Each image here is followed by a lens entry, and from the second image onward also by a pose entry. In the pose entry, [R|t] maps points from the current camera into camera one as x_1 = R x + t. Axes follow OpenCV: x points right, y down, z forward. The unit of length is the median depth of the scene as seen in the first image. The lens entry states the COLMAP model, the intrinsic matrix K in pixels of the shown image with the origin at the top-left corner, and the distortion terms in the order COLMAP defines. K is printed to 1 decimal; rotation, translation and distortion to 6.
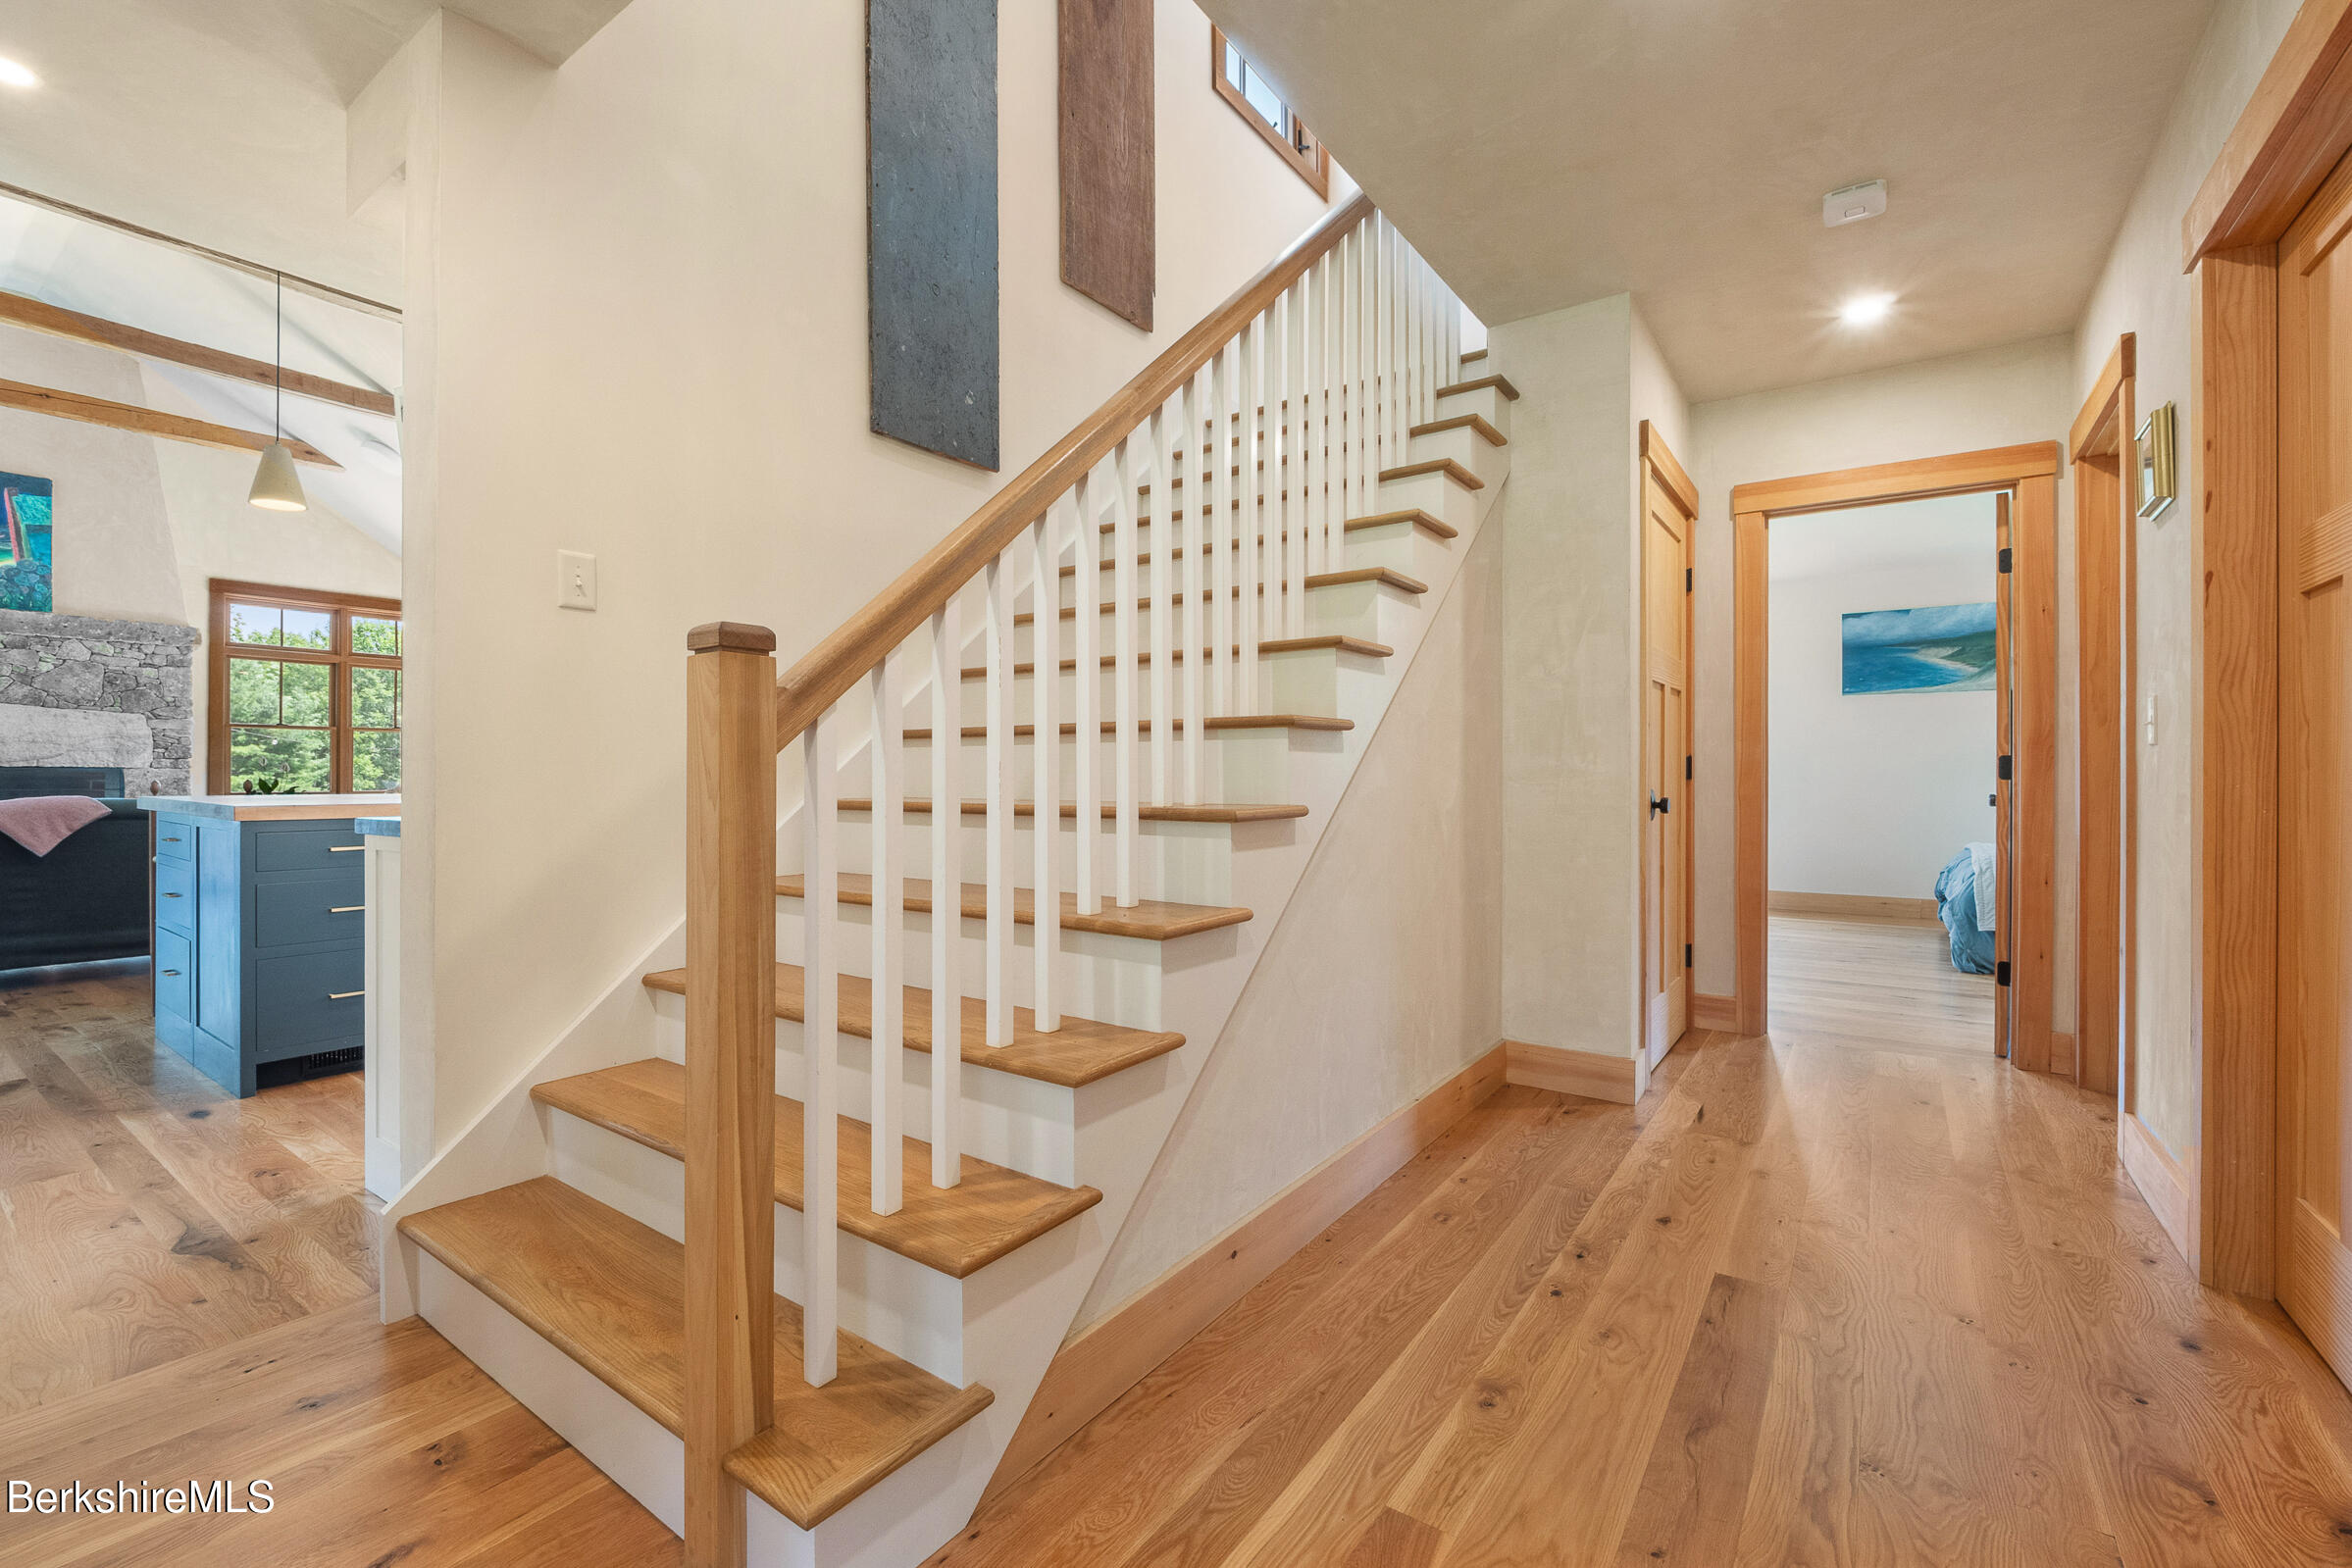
lens RADIAL K [[991.7, 0, 1179.0], [0, 991.7, 766.7], [0, 0, 1]] dist [-0.004699, -0.002353]
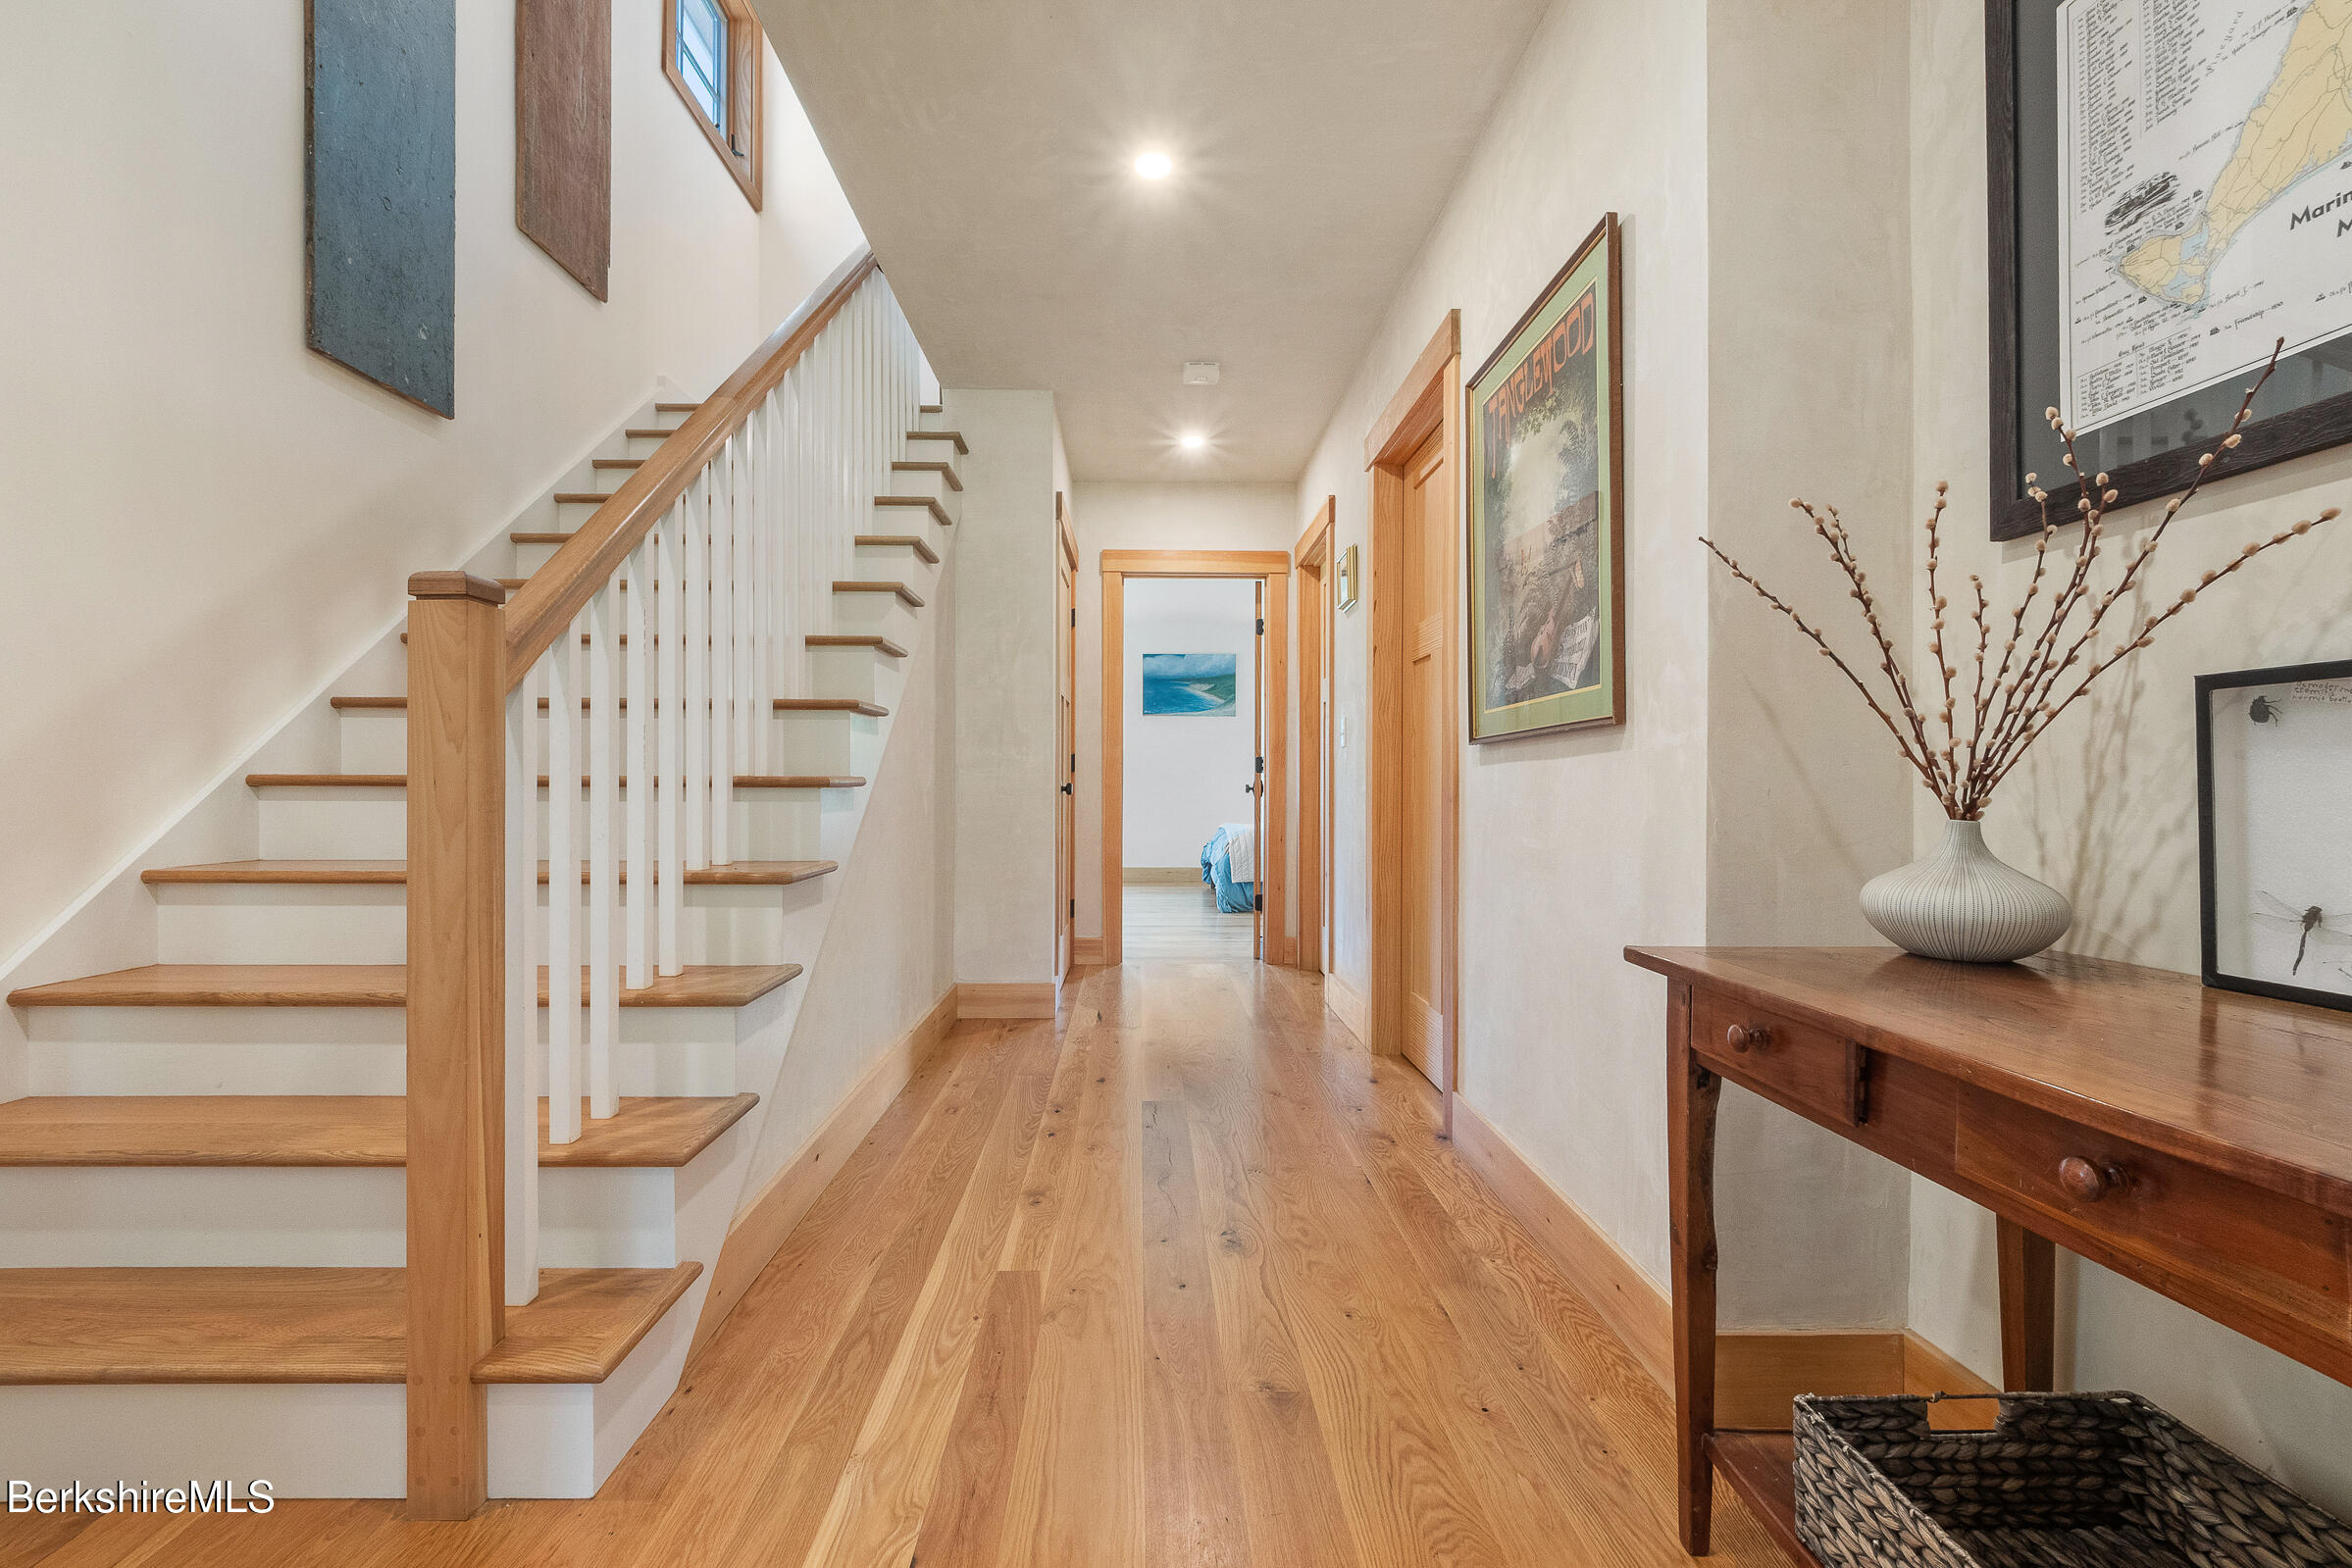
lens RADIAL K [[975.2, 0, 1168.3], [0, 975.2, 776.1], [0, 0, 1]] dist [-0.013715, -0.001180]
pose [[0.794080, 0.007180, 0.607770, -0.216138], [-0.006655, 0.999973, -0.003118, 0.029505], [-0.607776, -0.001569, 0.794107, -0.111649]]
